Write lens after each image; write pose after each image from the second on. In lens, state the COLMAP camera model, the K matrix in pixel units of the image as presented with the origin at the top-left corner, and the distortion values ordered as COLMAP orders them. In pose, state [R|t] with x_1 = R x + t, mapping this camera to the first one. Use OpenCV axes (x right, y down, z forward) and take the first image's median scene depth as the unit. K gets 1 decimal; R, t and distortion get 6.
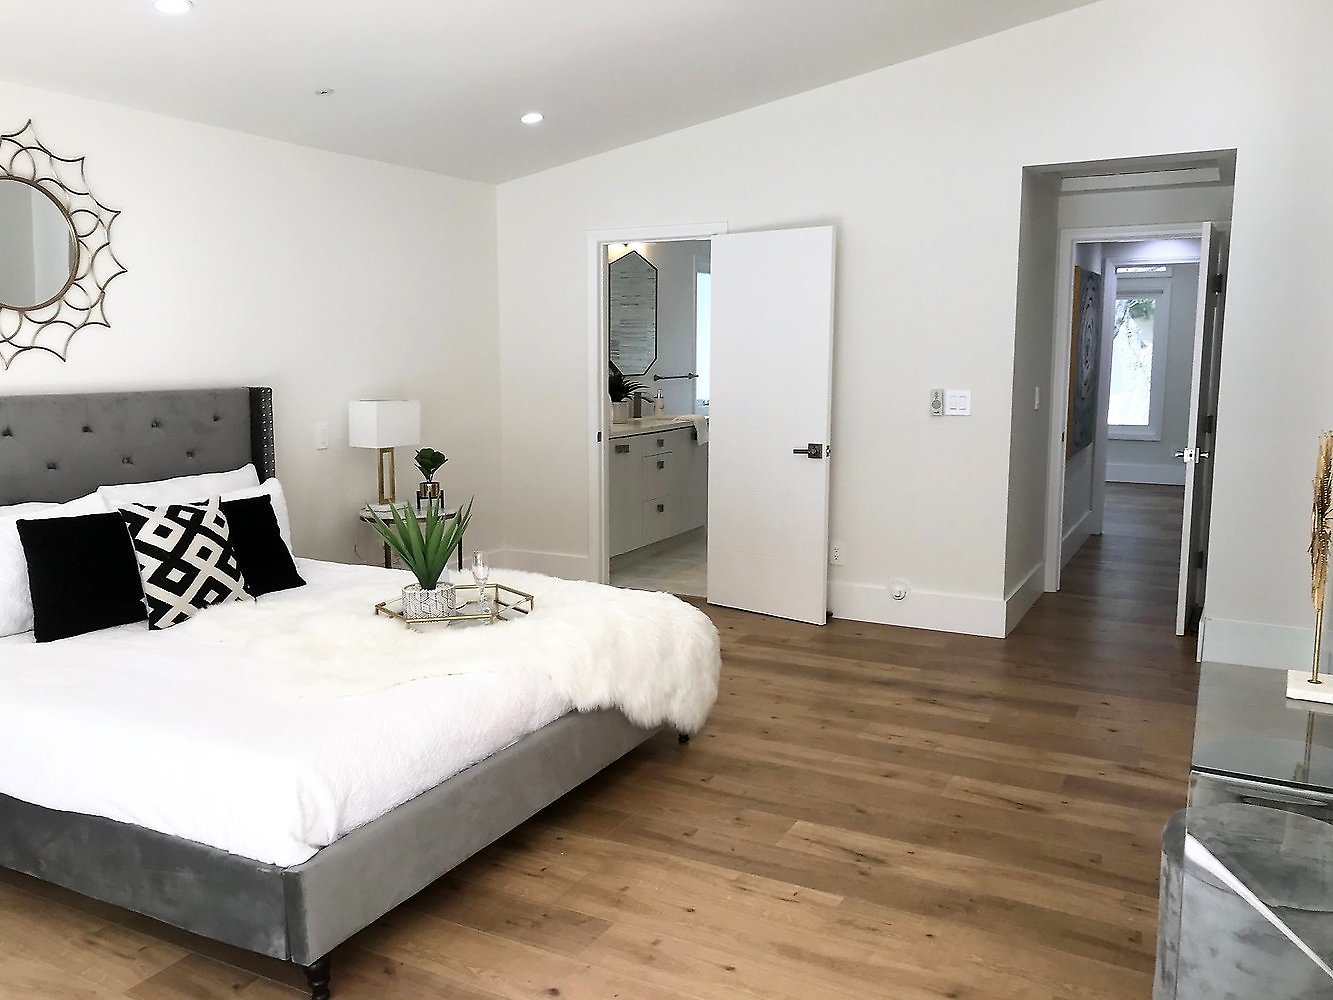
lens RADIAL K [[1101.7, 0, 658.6], [0, 1101.7, 488.4], [0, 0, 1]] dist [0.042156, -0.035389]
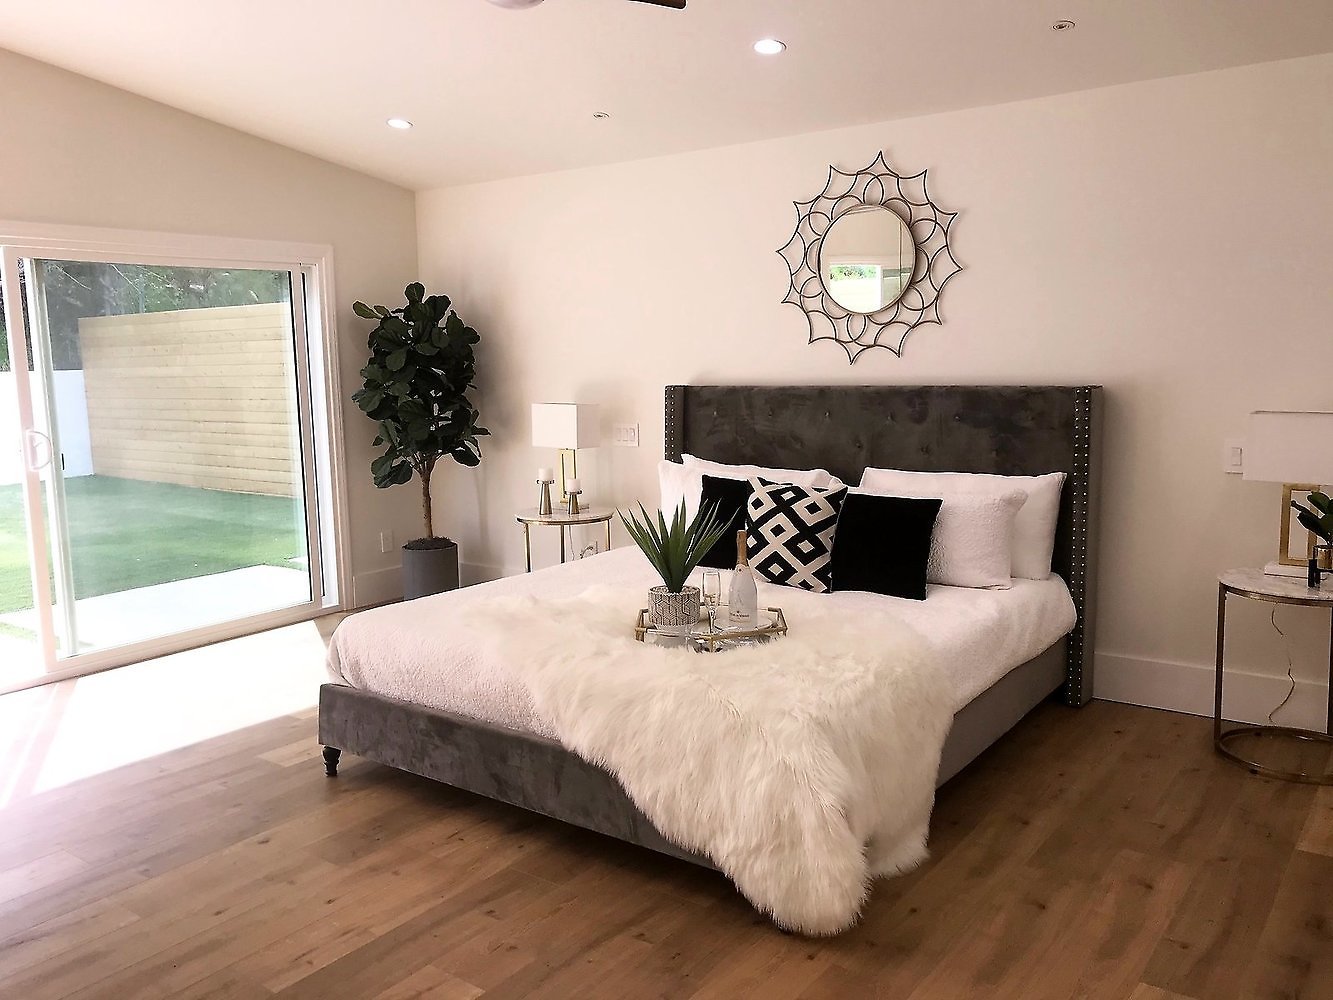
lens RADIAL K [[1088.3, 0, 659.3], [0, 1088.3, 496.8], [0, 0, 1]] dist [0.026872, -0.004636]
pose [[-0.157341, 0.137277, -0.977956, 0.676699], [-0.104422, 0.982427, 0.154705, -0.131816], [0.982008, 0.126462, -0.140242, 1.020580]]
